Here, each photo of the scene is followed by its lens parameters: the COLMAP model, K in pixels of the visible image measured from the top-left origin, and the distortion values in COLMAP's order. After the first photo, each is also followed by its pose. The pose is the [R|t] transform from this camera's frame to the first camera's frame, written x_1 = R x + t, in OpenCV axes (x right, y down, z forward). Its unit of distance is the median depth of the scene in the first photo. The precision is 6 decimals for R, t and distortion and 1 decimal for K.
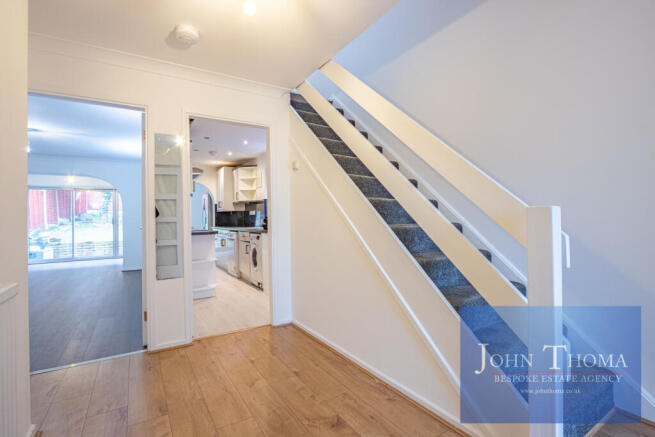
lens RADIAL K [[306.3, 0, 325.3], [0, 306.3, 215.8], [0, 0, 1]] dist [0.000837, 0.000235]
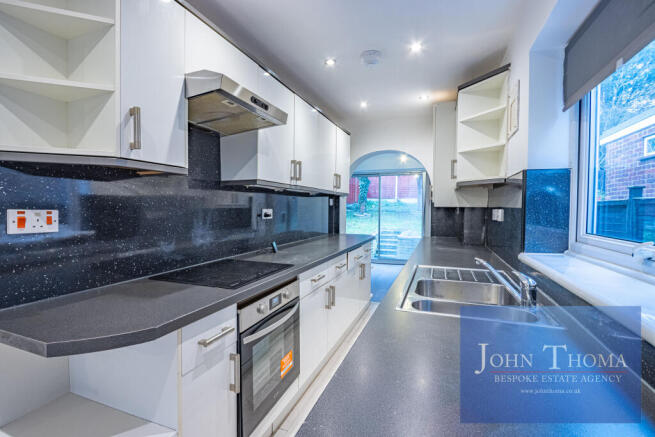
lens RADIAL K [[306.3, 0, 325.3], [0, 306.3, 215.8], [0, 0, 1]] dist [0.000837, 0.000235]
pose [[0.605094, 0.048079, -0.794701, -0.078461], [-0.014468, 0.998674, 0.049403, -0.022201], [0.796023, -0.018396, 0.604987, 0.628409]]
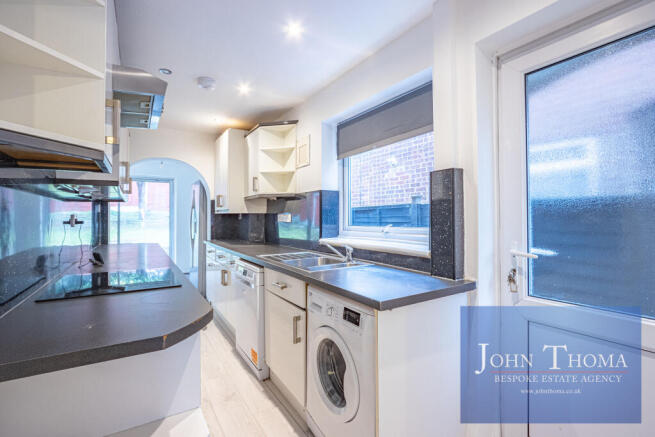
lens RADIAL K [[306.3, 0, 325.3], [0, 306.3, 215.8], [0, 0, 1]] dist [0.000837, 0.000235]
pose [[0.999843, 0.017019, 0.004970, -0.171618], [-0.017021, 0.999855, 0.000391, -0.014444], [-0.004963, -0.000475, 0.999988, 0.491552]]
